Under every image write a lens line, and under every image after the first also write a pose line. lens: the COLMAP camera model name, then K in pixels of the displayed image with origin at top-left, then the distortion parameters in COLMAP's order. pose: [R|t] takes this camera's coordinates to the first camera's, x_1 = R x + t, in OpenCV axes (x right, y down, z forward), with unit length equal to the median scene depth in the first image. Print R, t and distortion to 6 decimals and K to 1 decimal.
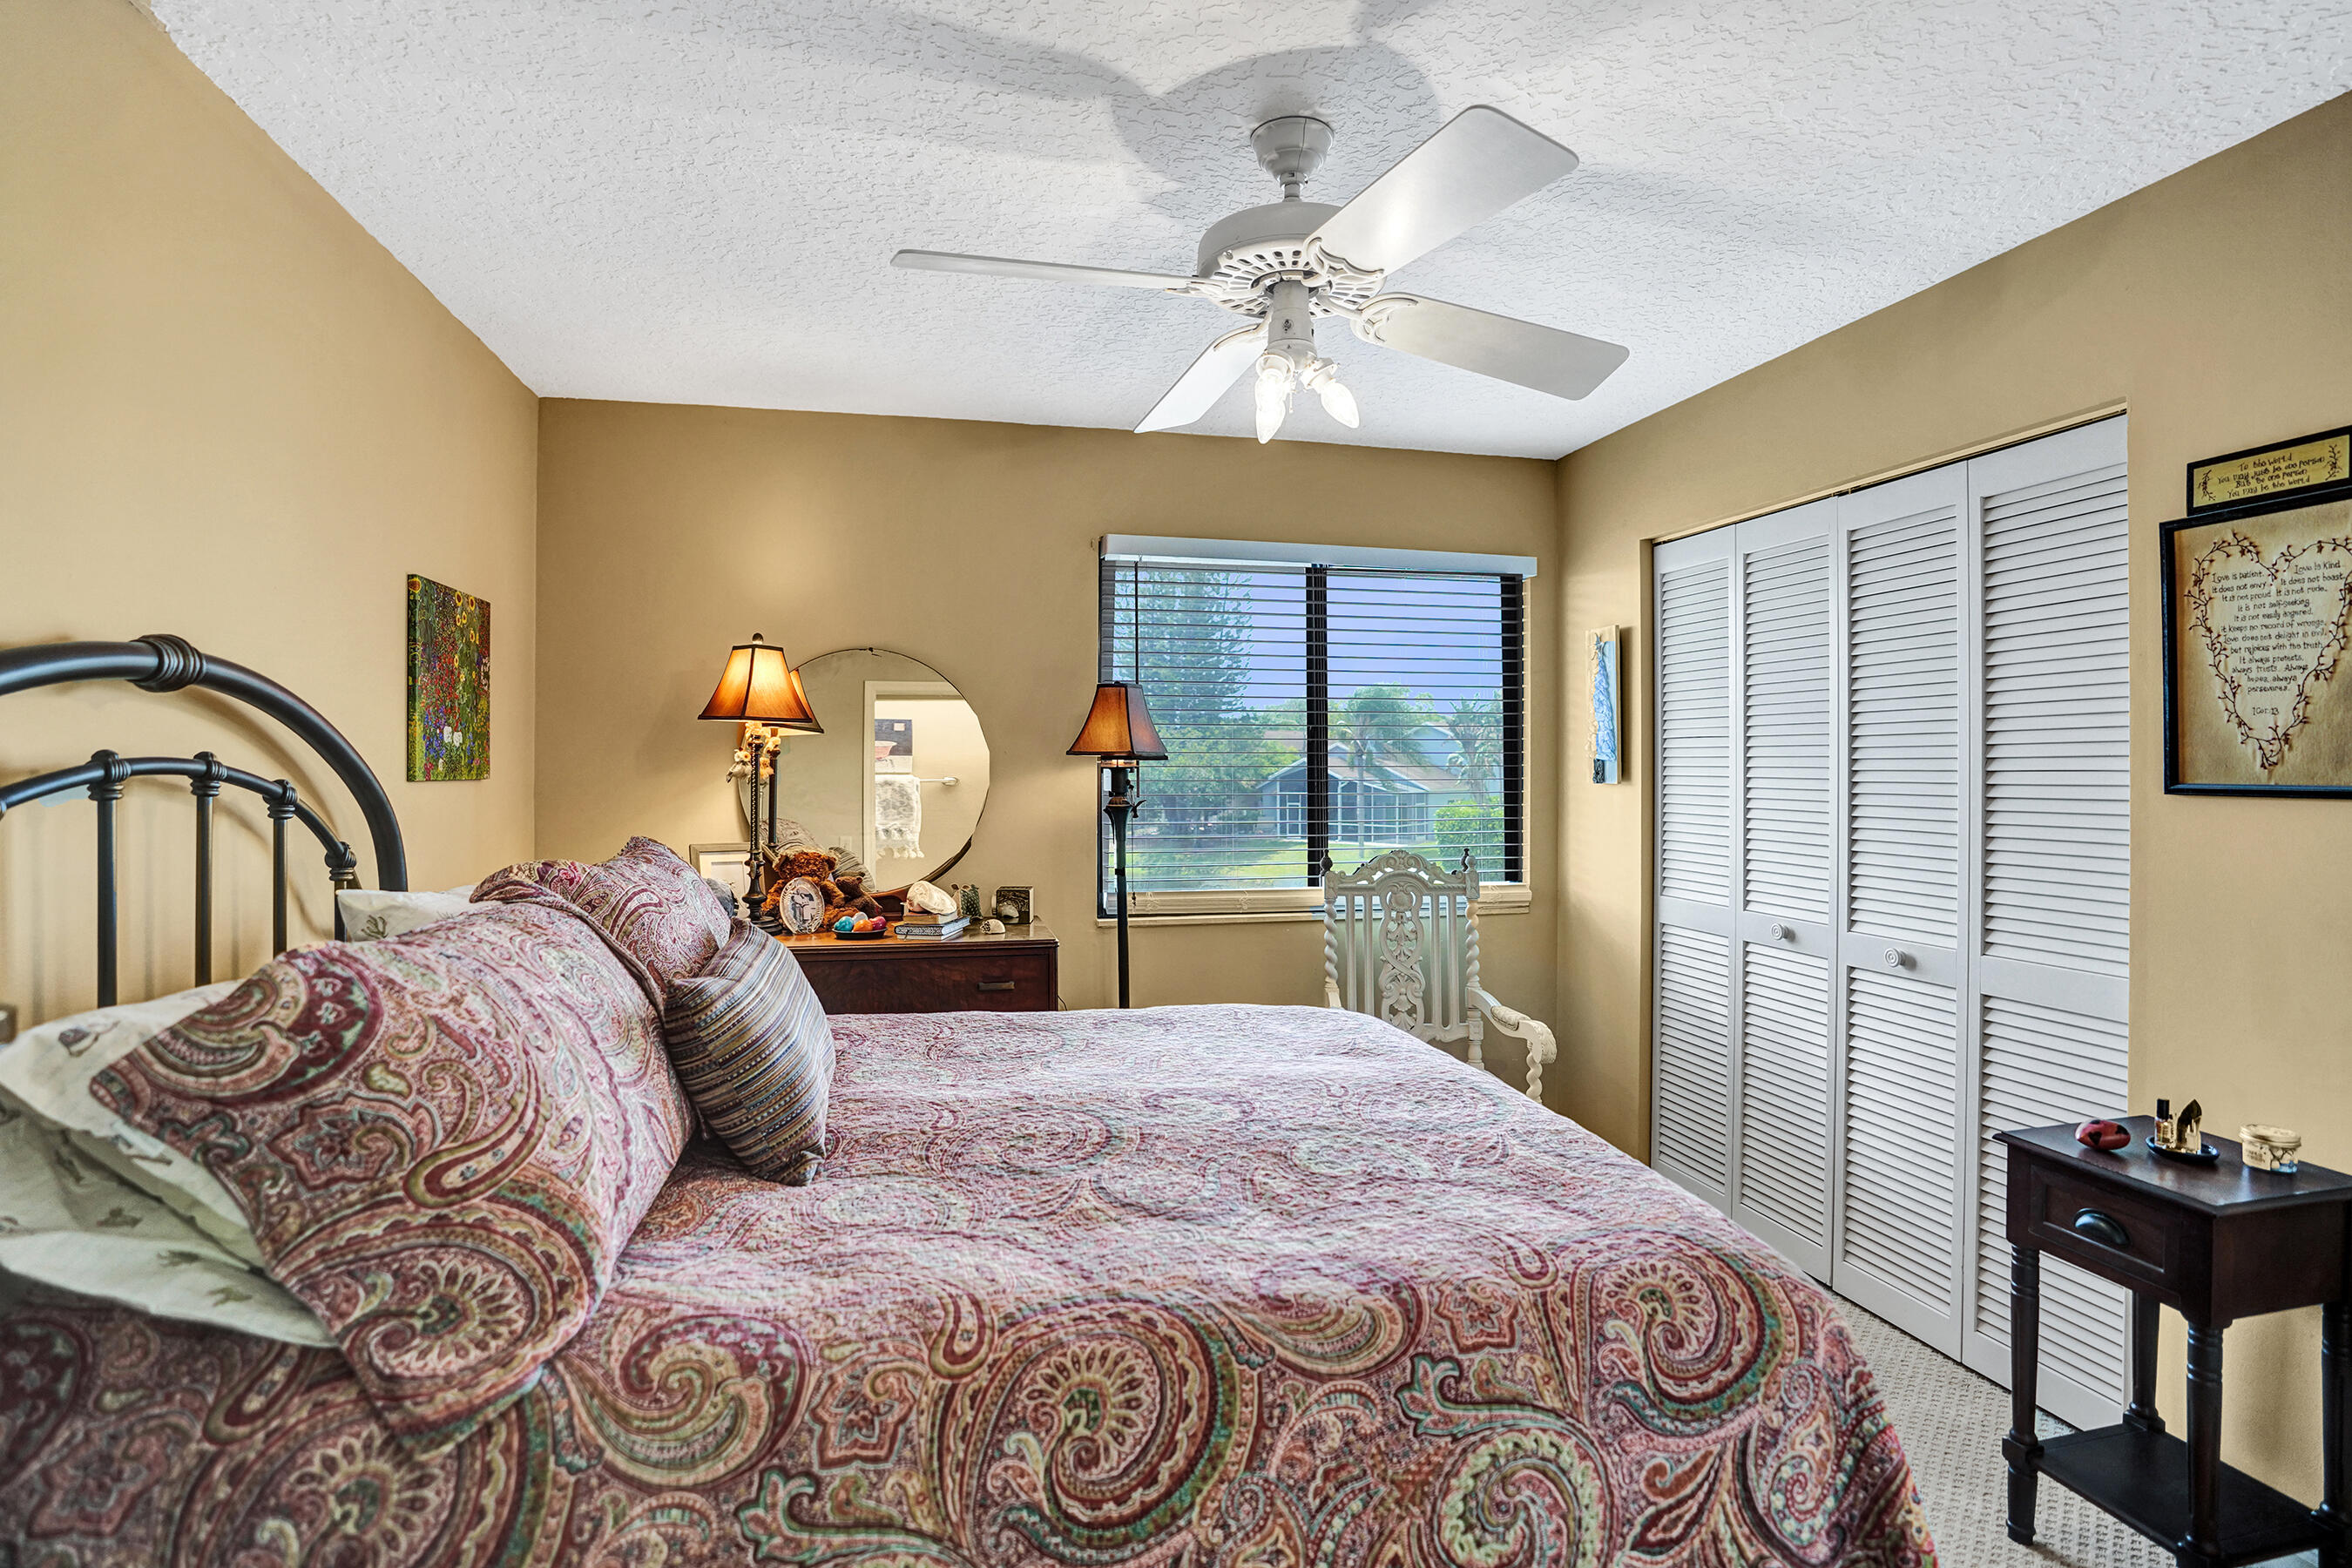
lens RADIAL K [[1155.3, 0, 1164.8], [0, 1155.3, 770.4], [0, 0, 1]] dist [-0.031968, 0.005984]
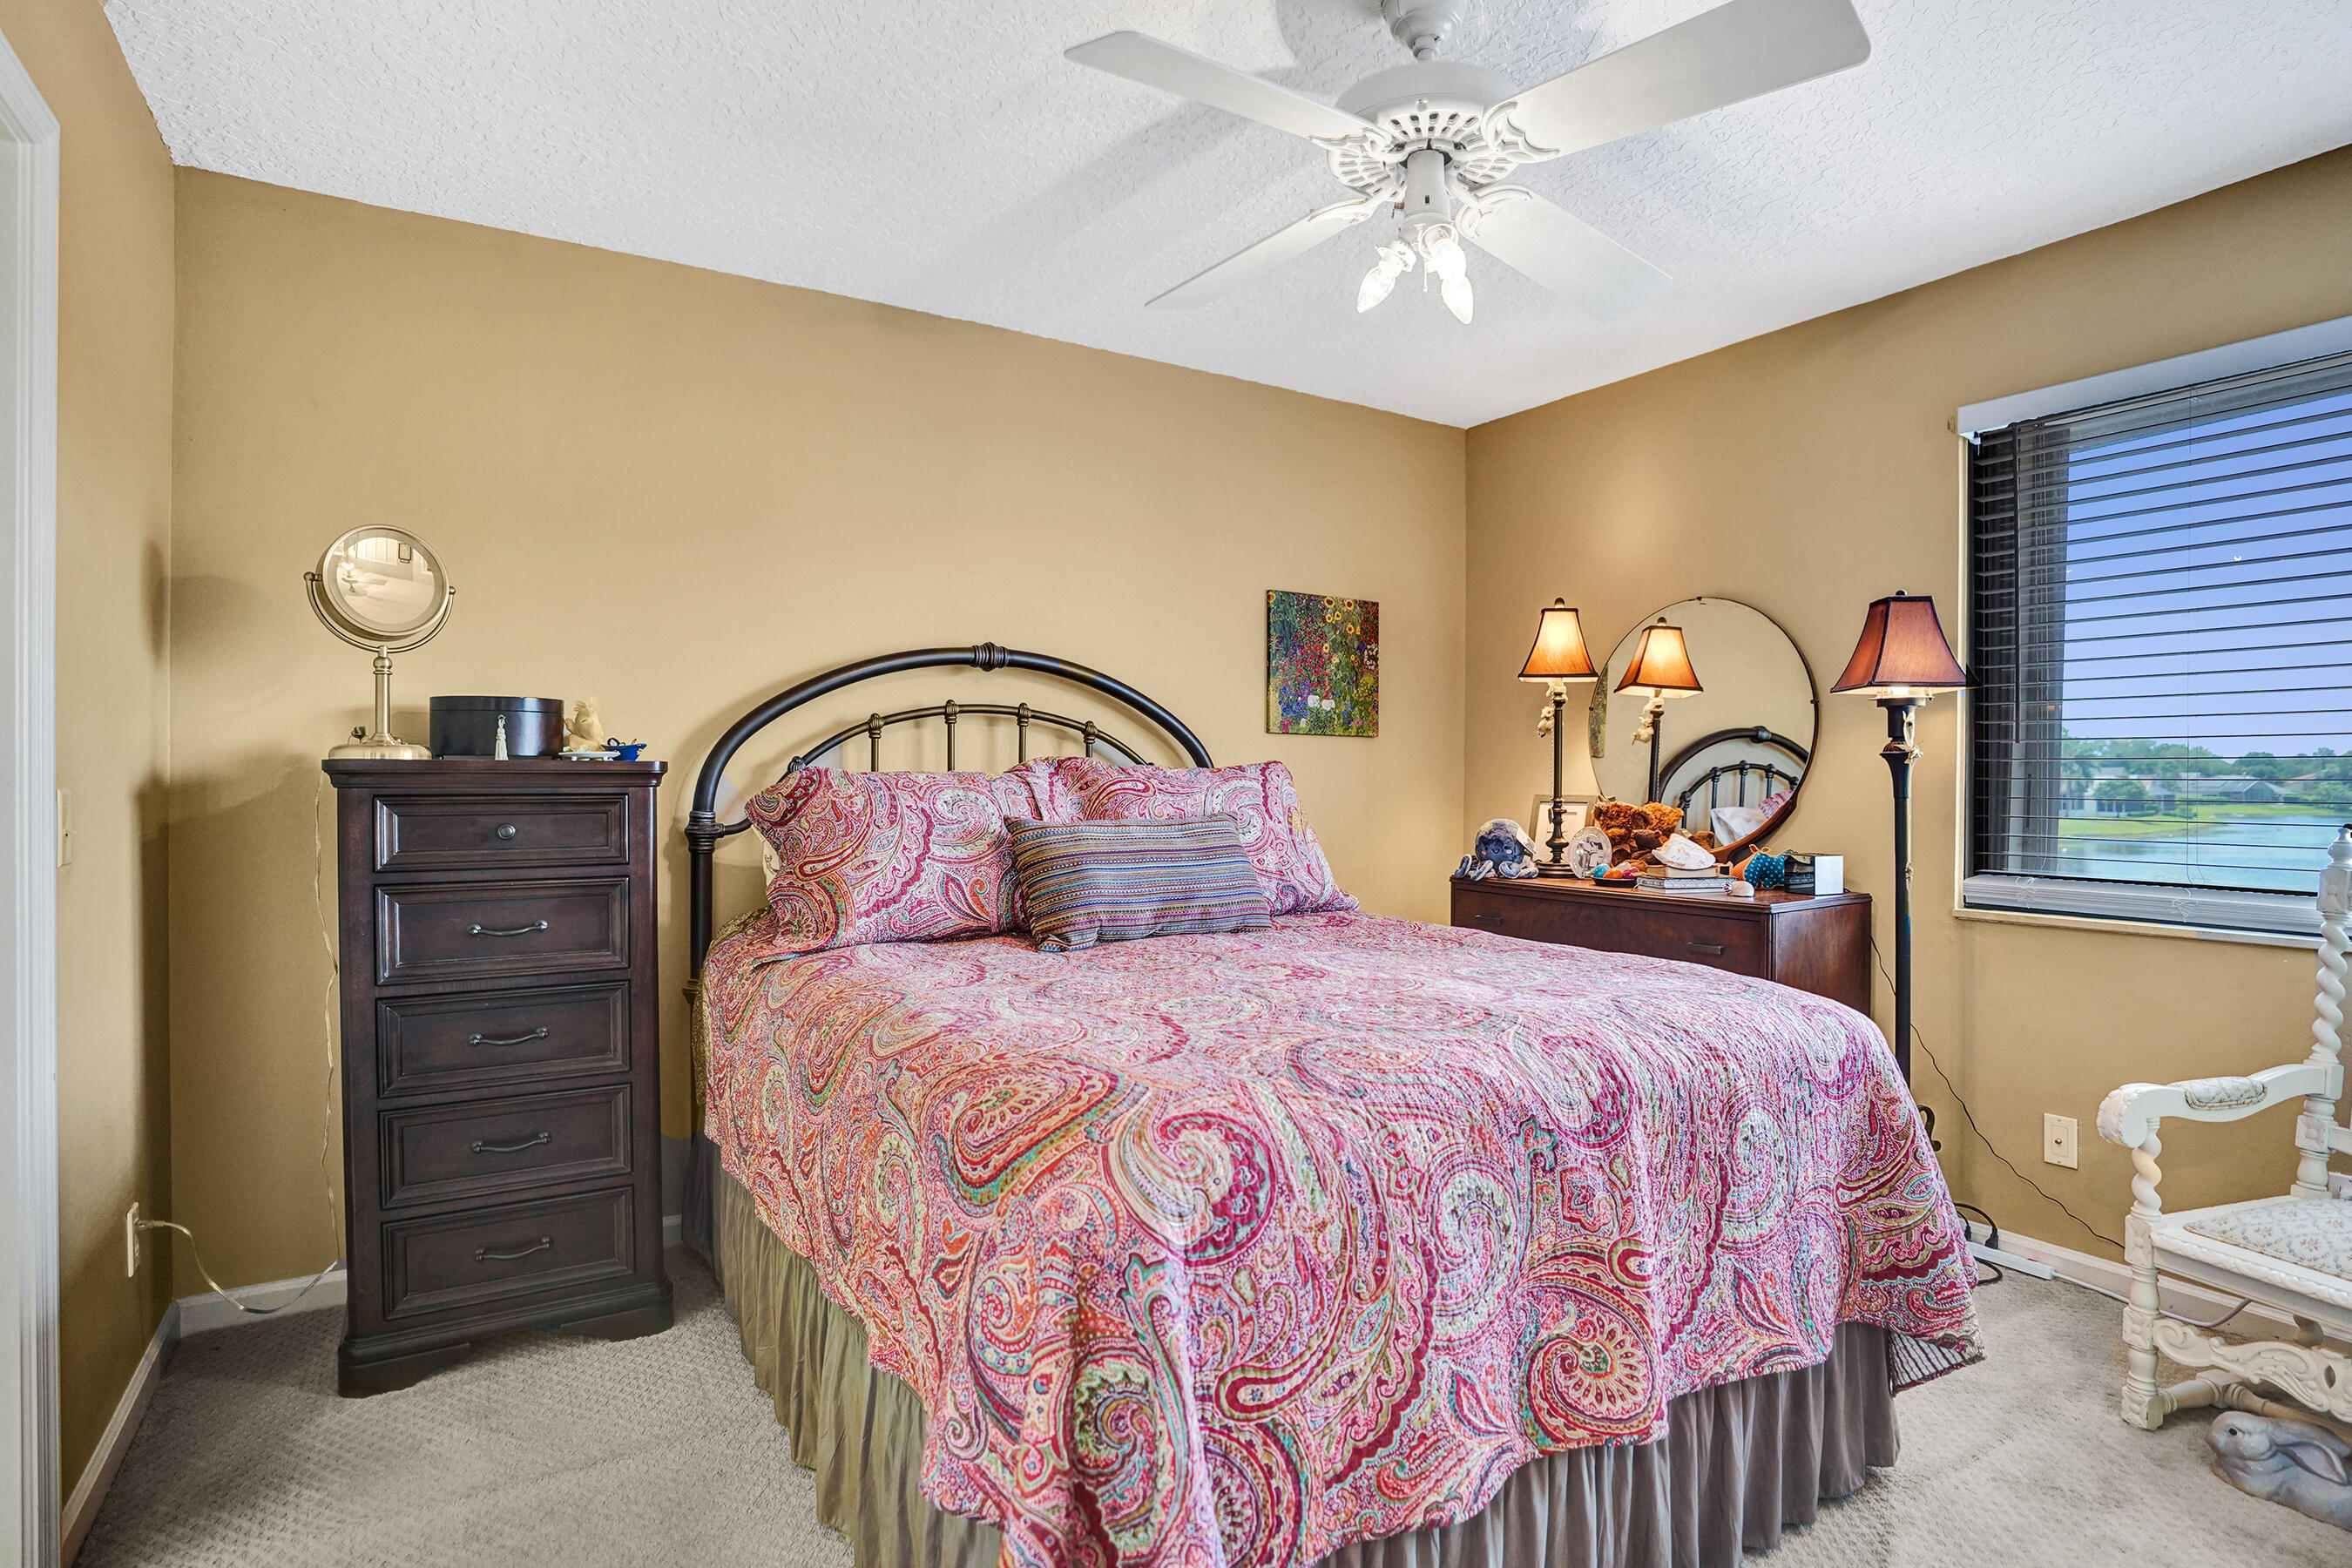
lens RADIAL K [[1199.2, 0, 1159.5], [0, 1199.2, 774.9], [0, 0, 1]] dist [-0.024535, -0.000363]
pose [[0.357515, -0.000425, -0.933907, 0.660131], [-0.011967, 0.999916, -0.005036, 0.067004], [0.933831, 0.012977, 0.357480, 0.300037]]
